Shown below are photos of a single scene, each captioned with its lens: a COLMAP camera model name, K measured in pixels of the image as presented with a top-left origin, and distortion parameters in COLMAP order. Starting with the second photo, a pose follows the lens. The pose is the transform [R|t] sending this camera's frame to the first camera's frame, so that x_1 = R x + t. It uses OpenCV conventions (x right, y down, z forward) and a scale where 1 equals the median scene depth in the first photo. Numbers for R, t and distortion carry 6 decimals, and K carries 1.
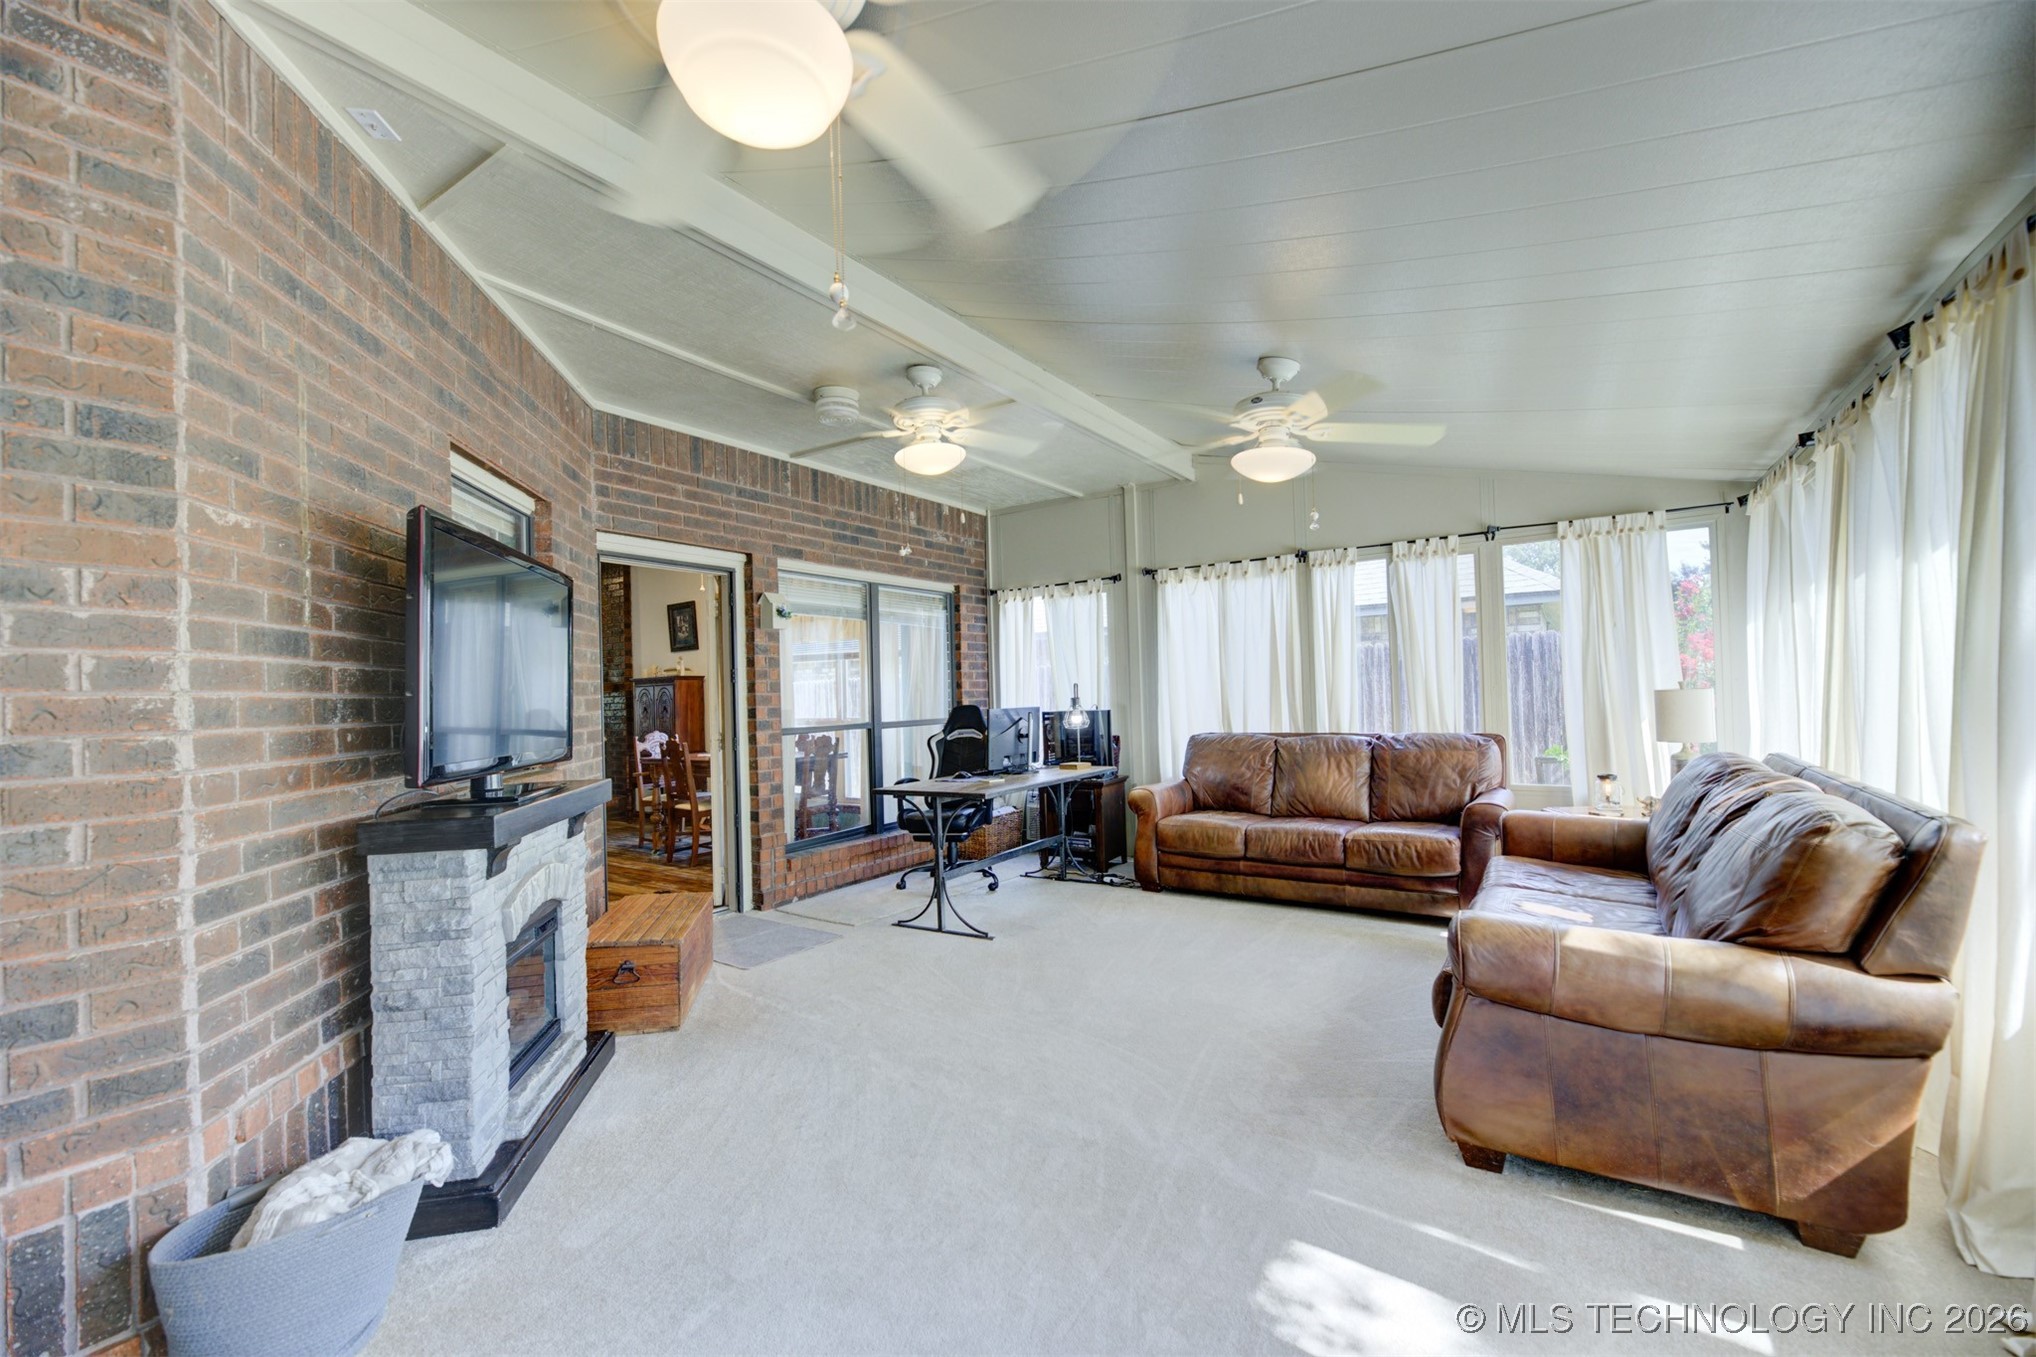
lens RADIAL K [[819.7, 0, 1026.7], [0, 819.7, 677.4], [0, 0, 1]] dist [-0.004804, -0.000460]
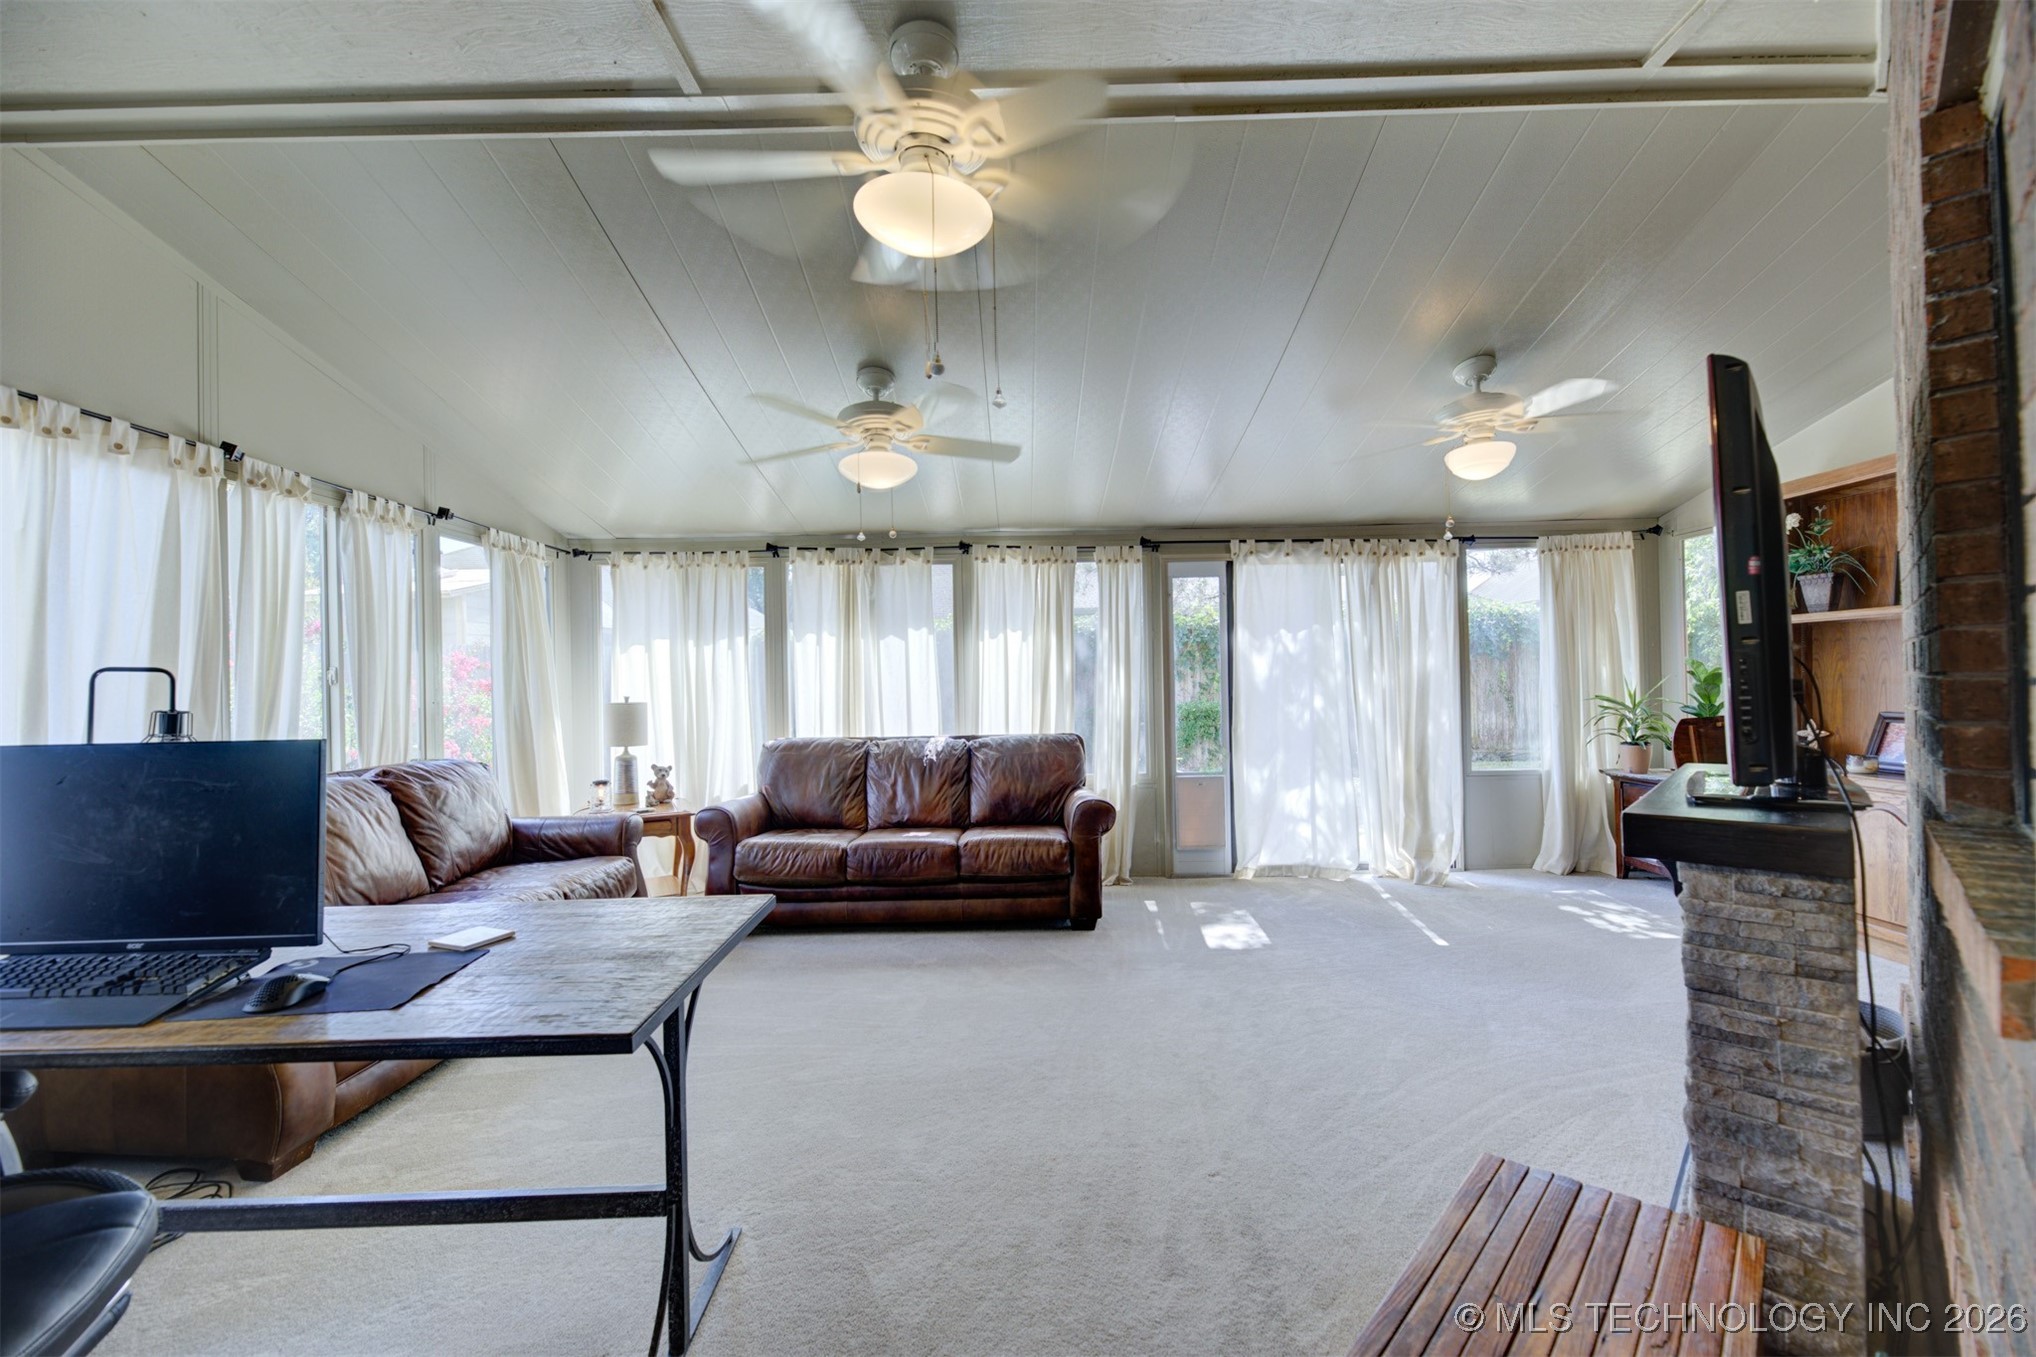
lens RADIAL K [[826.5, 0, 1022.4], [0, 826.5, 668.8], [0, 0, 1]] dist [0.000093, -0.000059]
pose [[-0.549379, 0.053718, 0.833845, -1.064594], [0.018498, 0.998469, -0.052135, 0.076761], [-0.835369, -0.013218, -0.549531, 2.285963]]
